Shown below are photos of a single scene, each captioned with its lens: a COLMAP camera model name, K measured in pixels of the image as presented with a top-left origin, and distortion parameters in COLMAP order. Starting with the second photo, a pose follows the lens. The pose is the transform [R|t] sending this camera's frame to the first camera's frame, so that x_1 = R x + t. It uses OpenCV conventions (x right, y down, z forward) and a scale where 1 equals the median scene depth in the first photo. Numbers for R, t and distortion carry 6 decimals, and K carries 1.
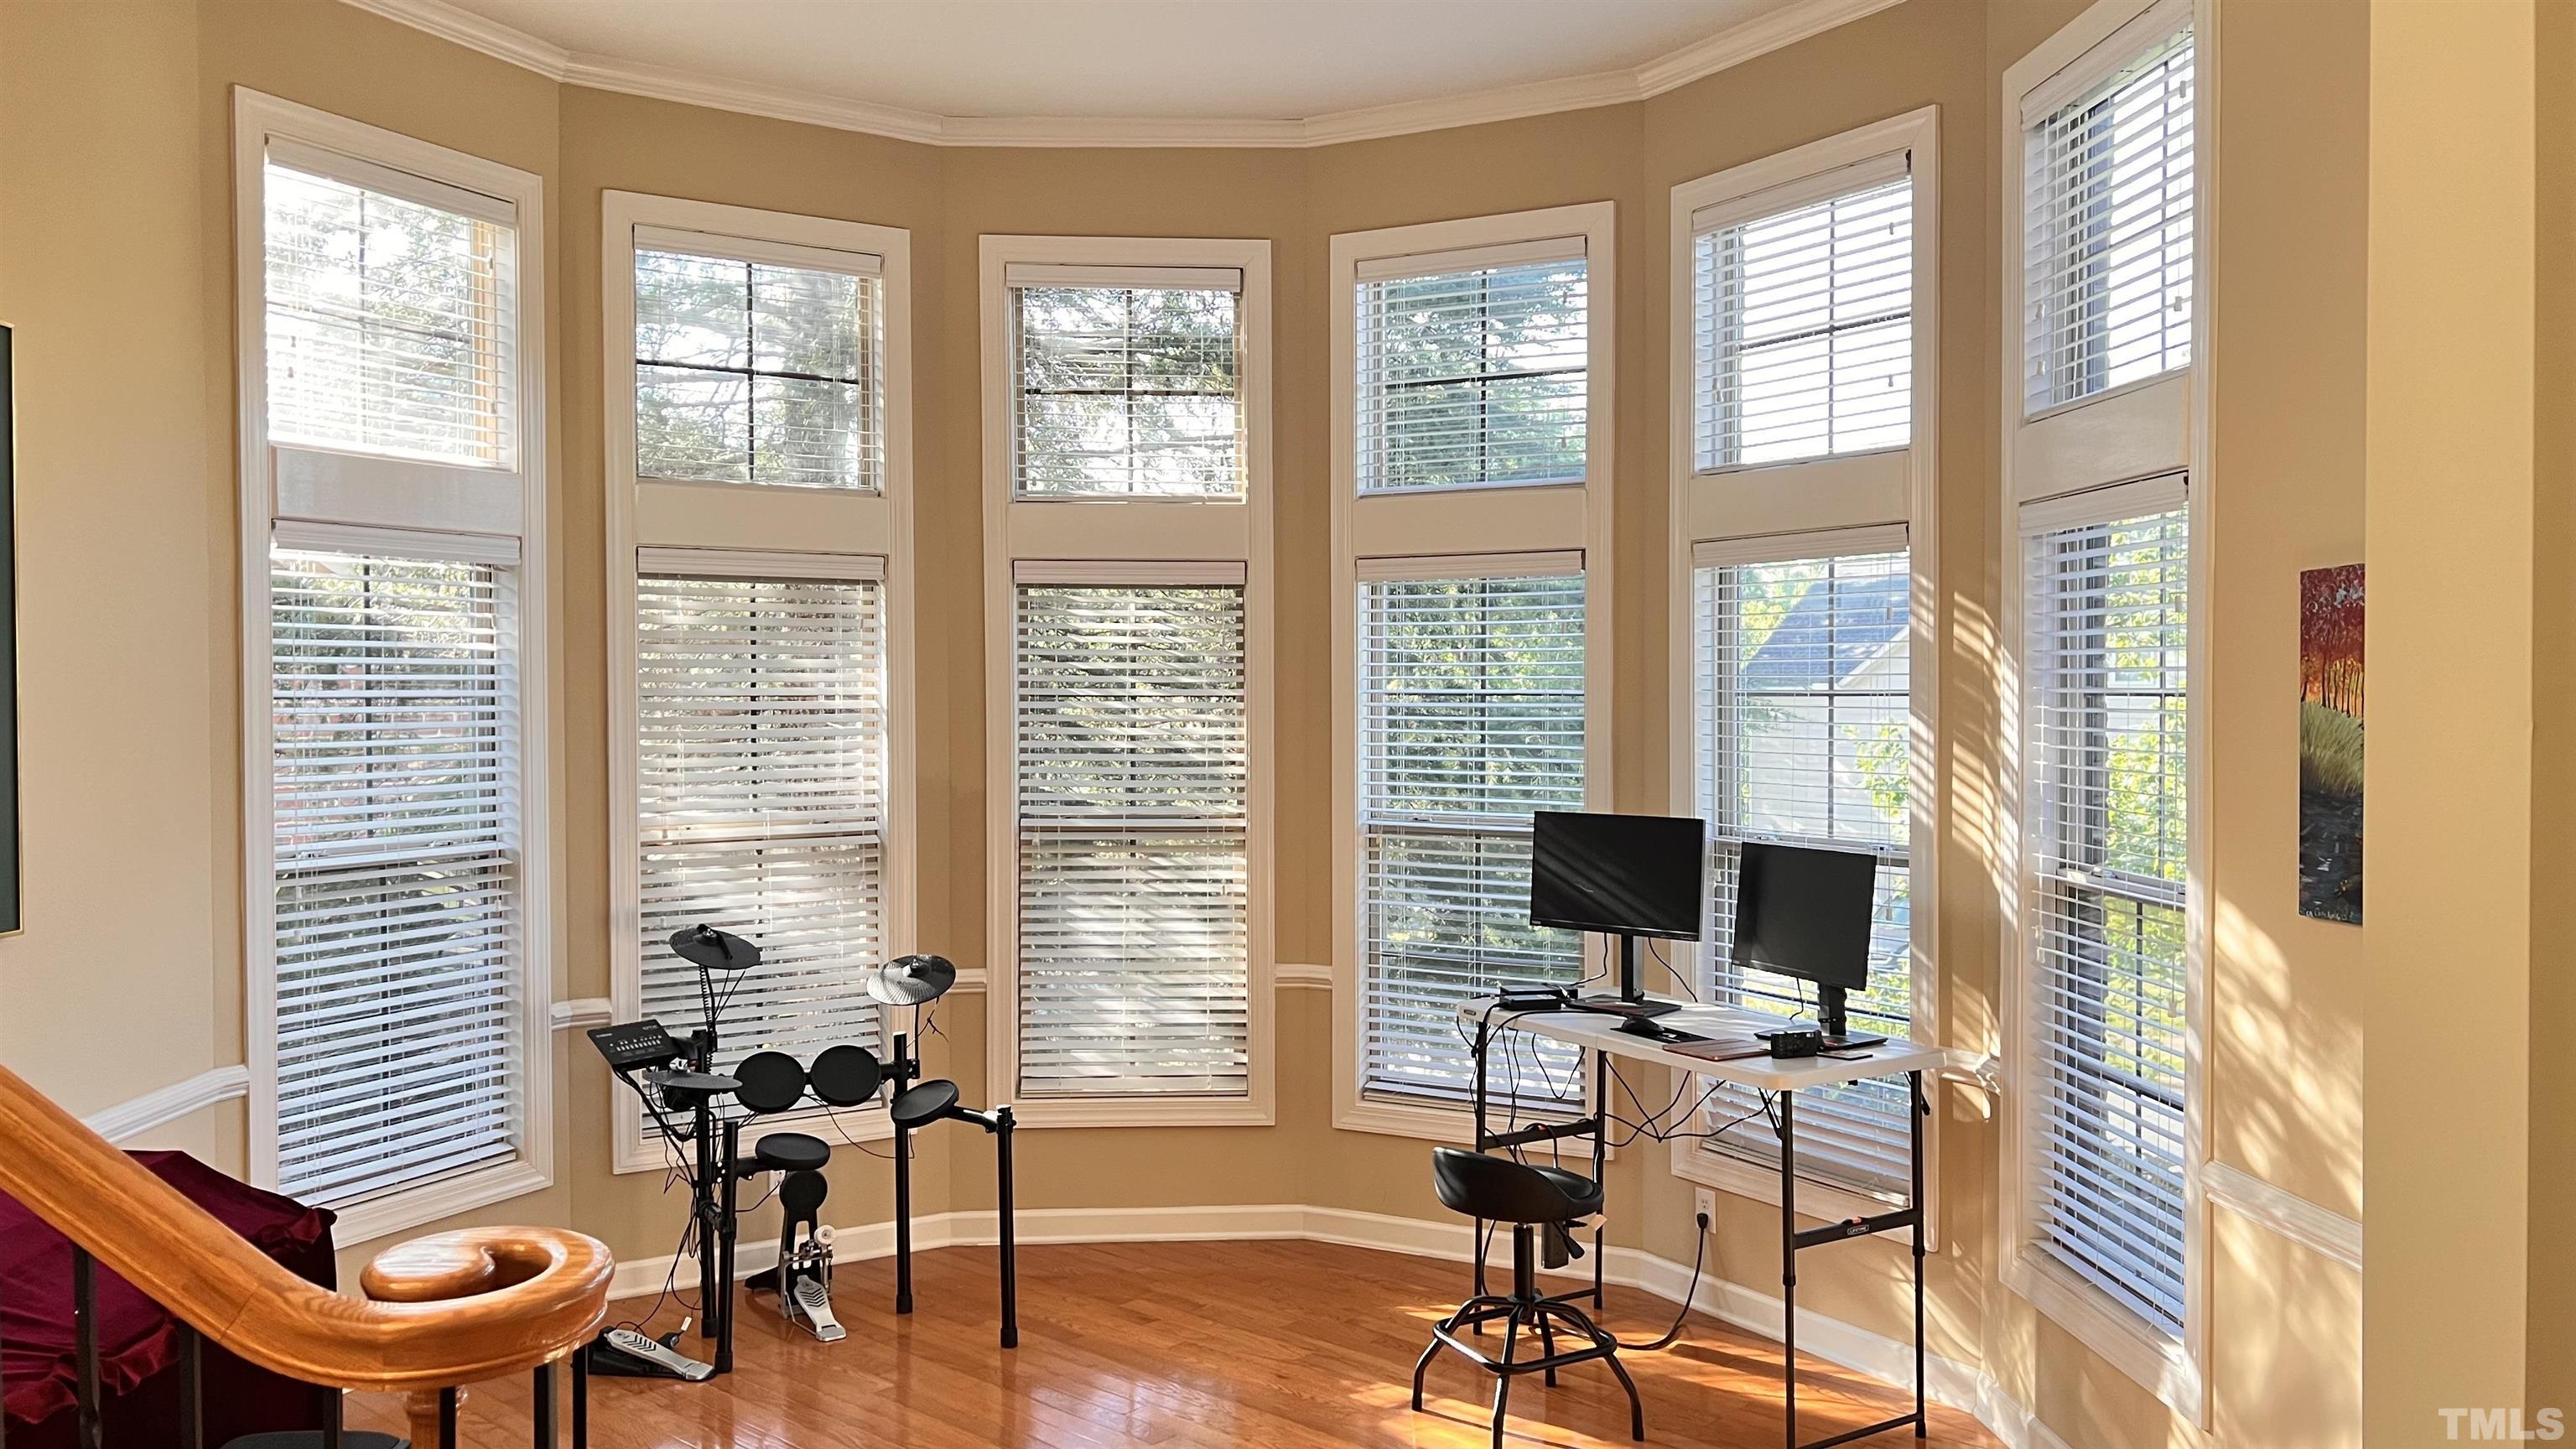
lens RADIAL K [[1939.1, 0, 1281.7], [0, 1939.1, 730.1], [0, 0, 1]] dist [0.060166, -0.052951]
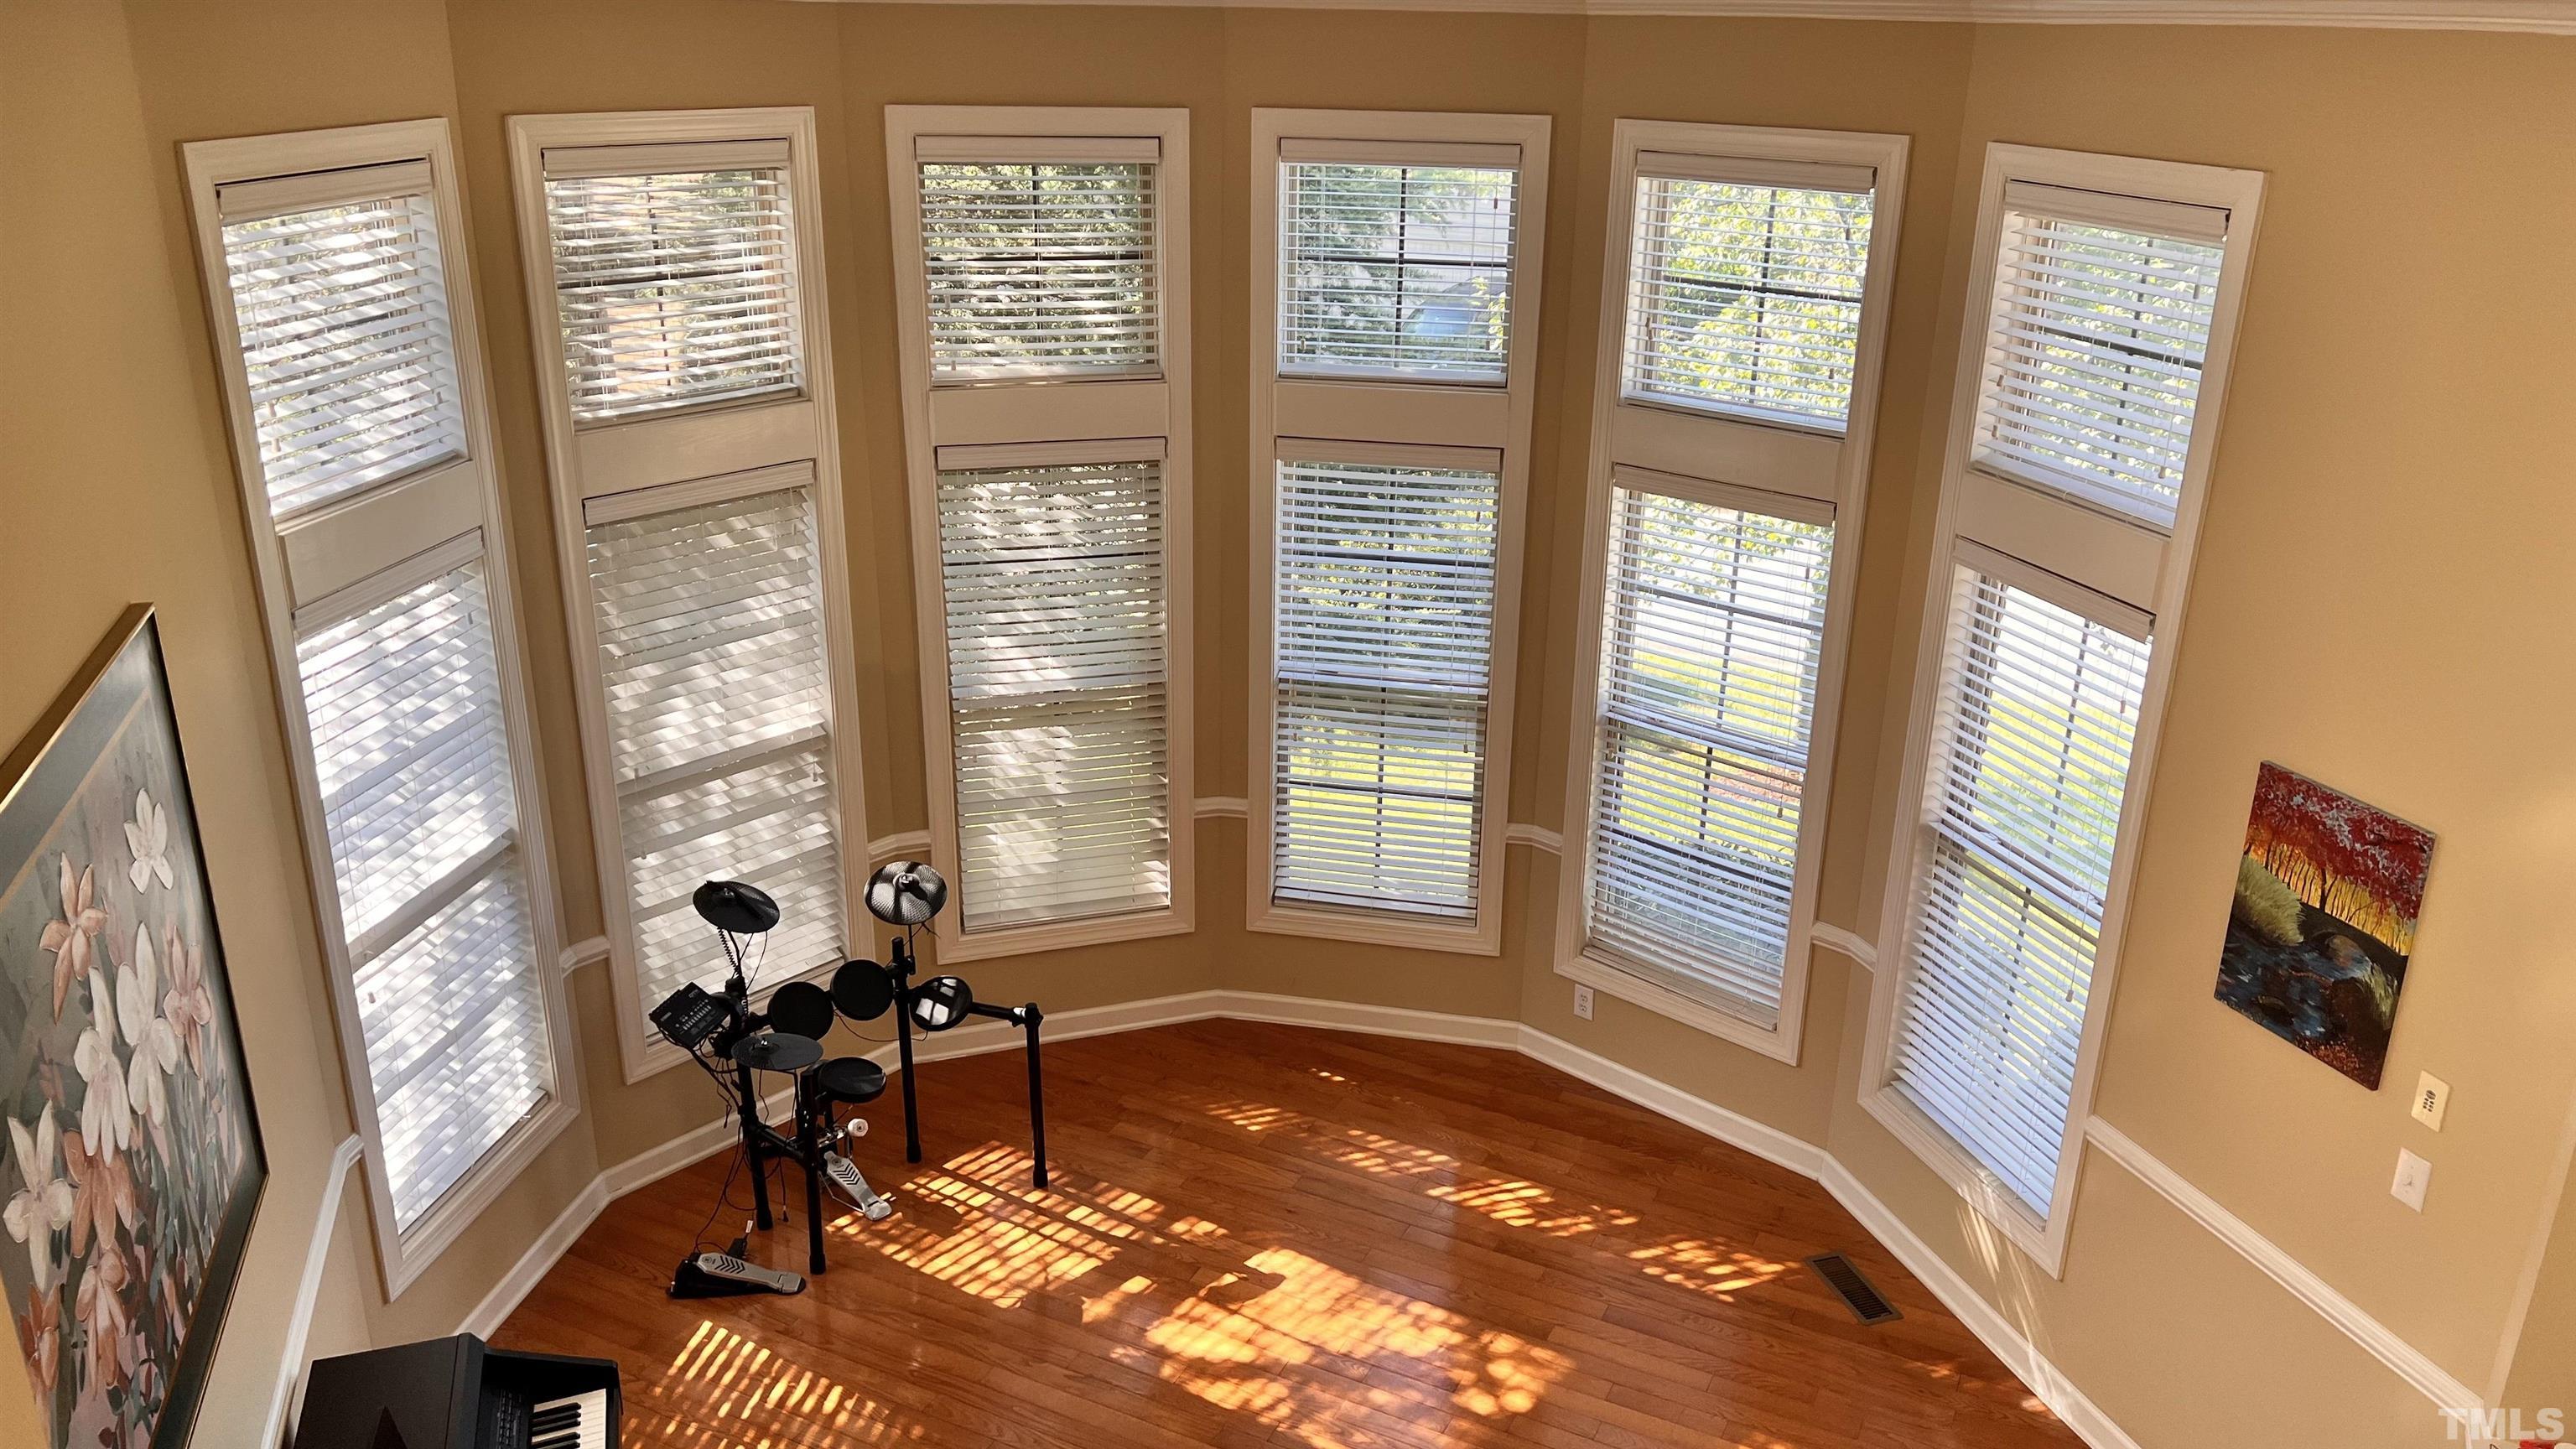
lens RADIAL K [[1939.1, 0, 1298.4], [0, 1939.1, 726.0], [0, 0, 1]] dist [0.060166, -0.052951]
pose [[0.961606, -0.080365, 0.262403, -0.259131], [-0.012093, 0.942825, 0.333070, -0.318015], [-0.274167, -0.323455, 0.905654, 0.006125]]
